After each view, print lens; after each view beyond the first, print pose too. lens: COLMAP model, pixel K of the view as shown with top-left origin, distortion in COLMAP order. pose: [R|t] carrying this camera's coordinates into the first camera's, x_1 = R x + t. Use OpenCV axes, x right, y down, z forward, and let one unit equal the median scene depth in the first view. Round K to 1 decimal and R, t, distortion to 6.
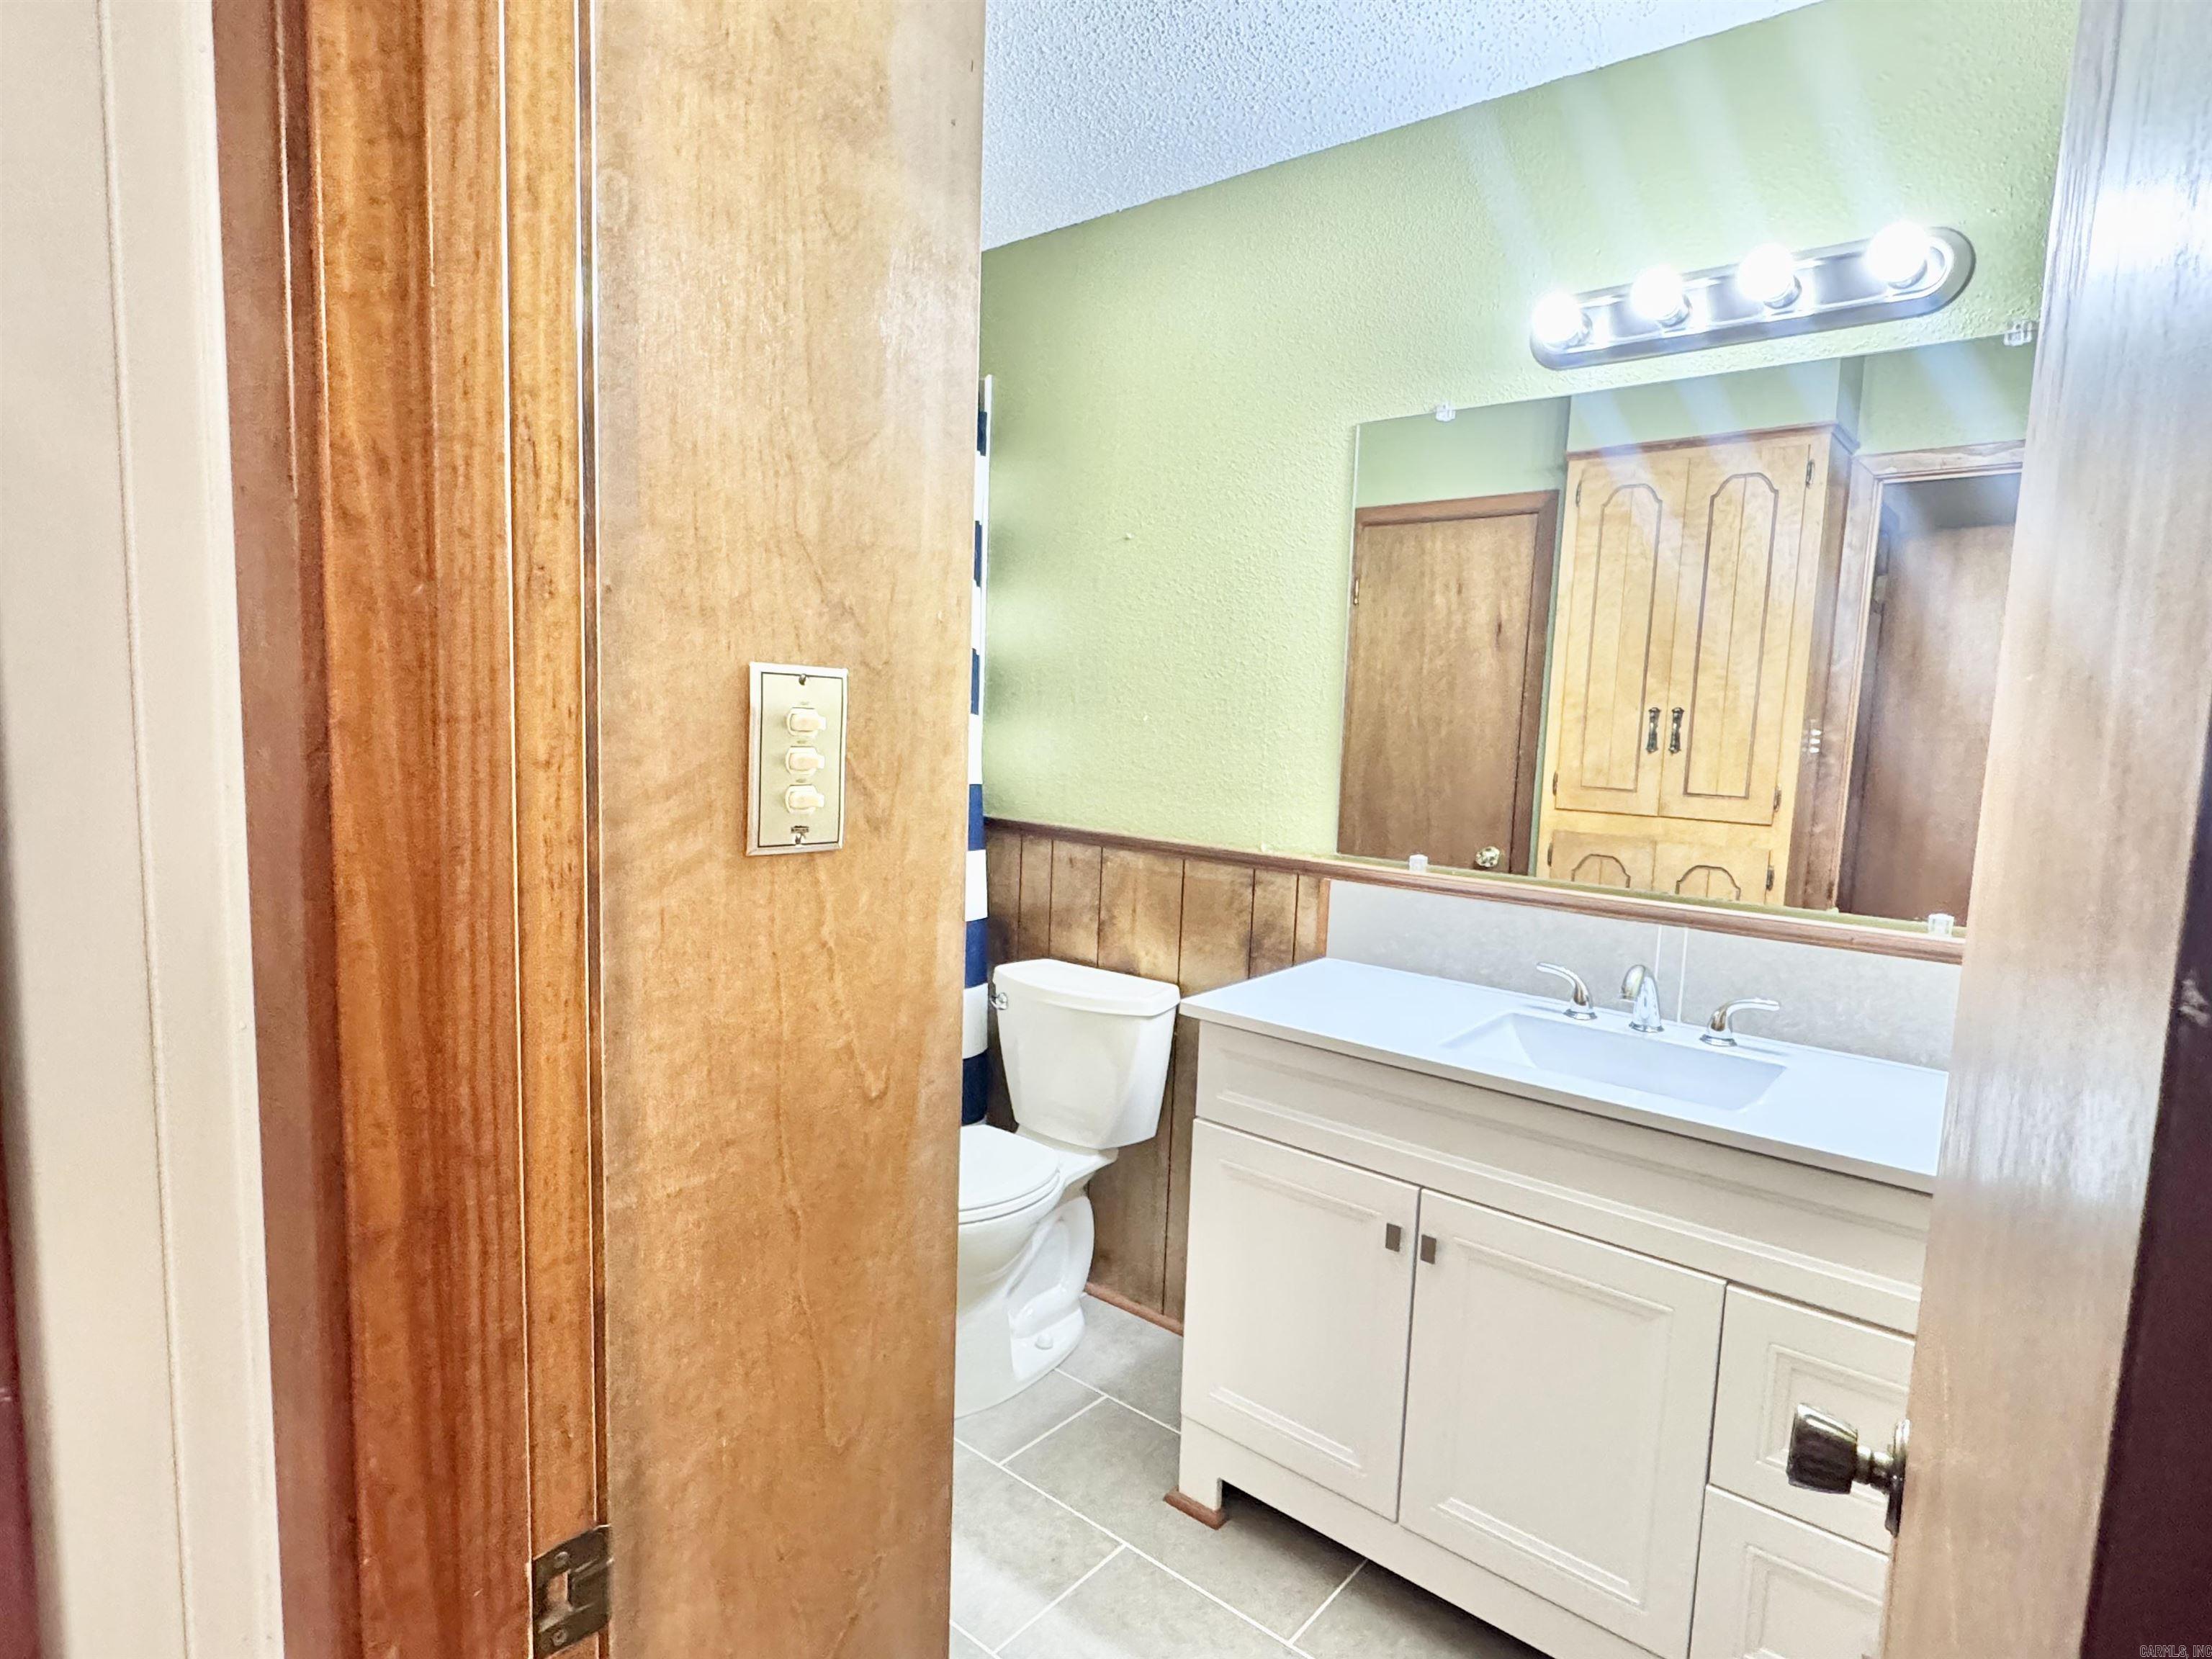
lens RADIAL K [[1225.6, 0, 1067.4], [0, 1225.6, 820.5], [0, 0, 1]] dist [-0.003226, -0.000222]
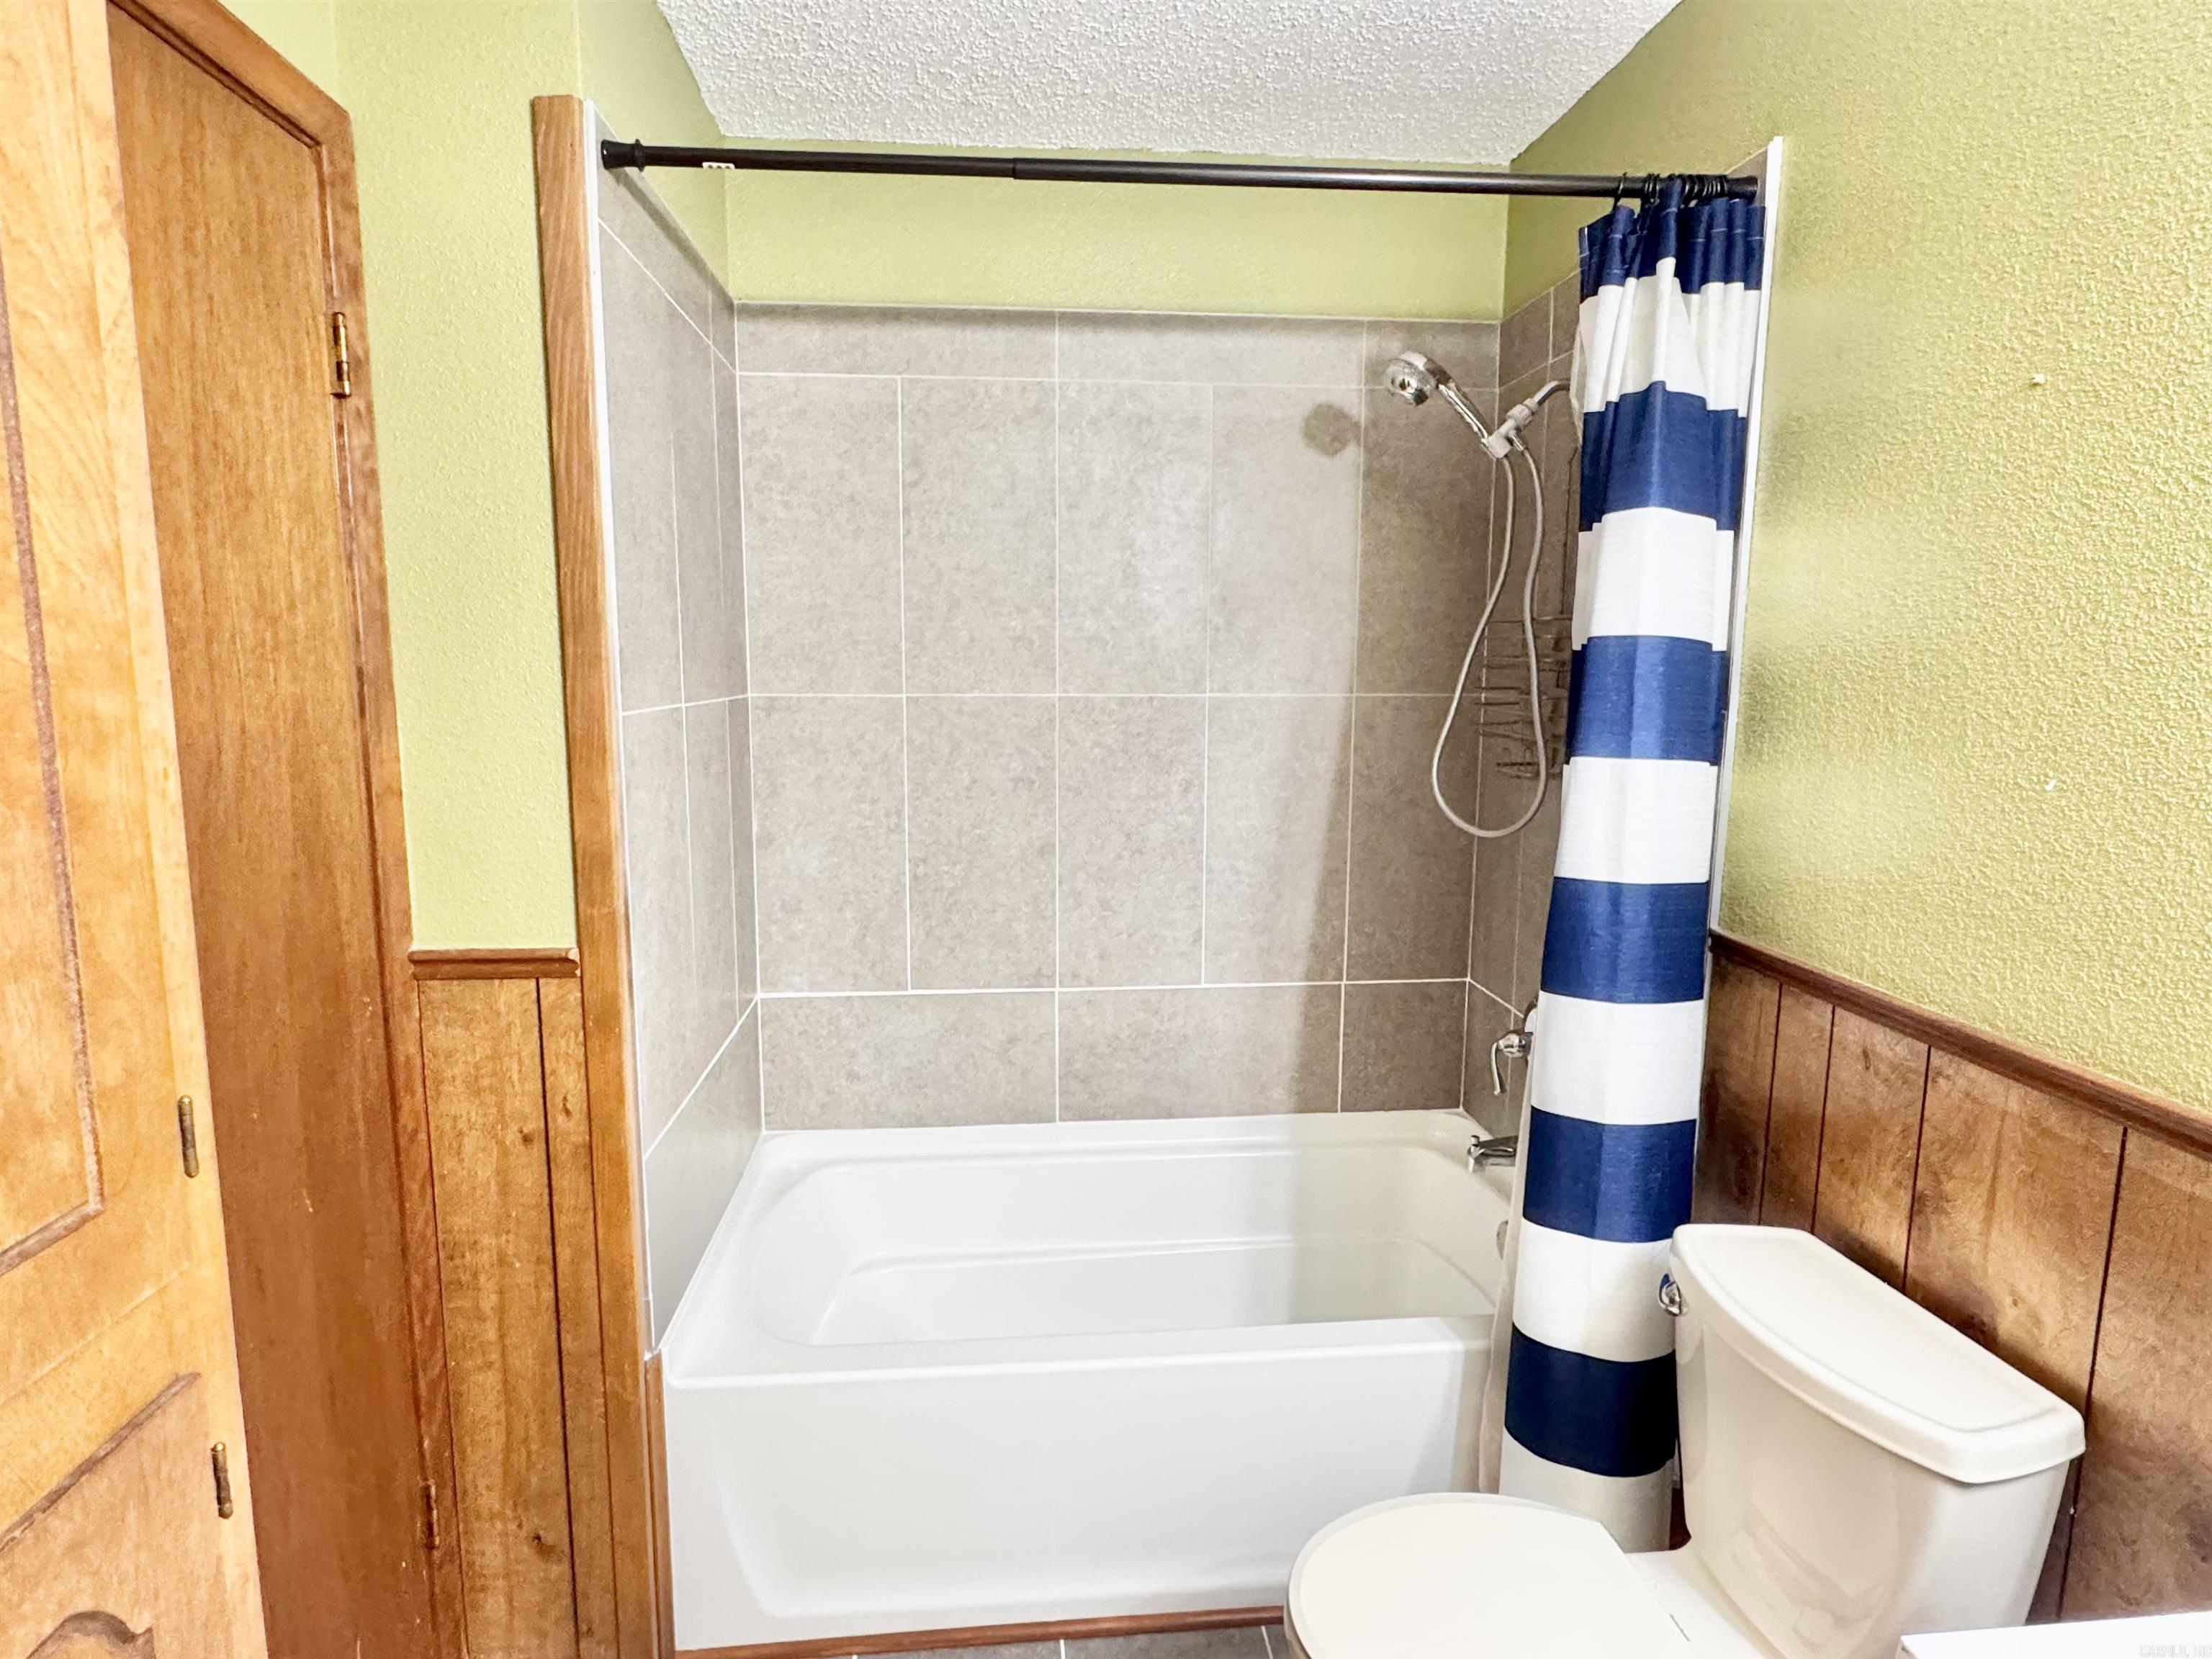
lens RADIAL K [[1197.5, 0, 1106.0], [0, 1197.5, 829.5], [0, 0, 1]] dist [-0.001142, 0.000157]
pose [[0.728741, 0.071524, -0.681044, 0.109314], [-0.059149, 0.997388, 0.041455, -0.065018], [0.682230, 0.010073, 0.731068, 0.444220]]
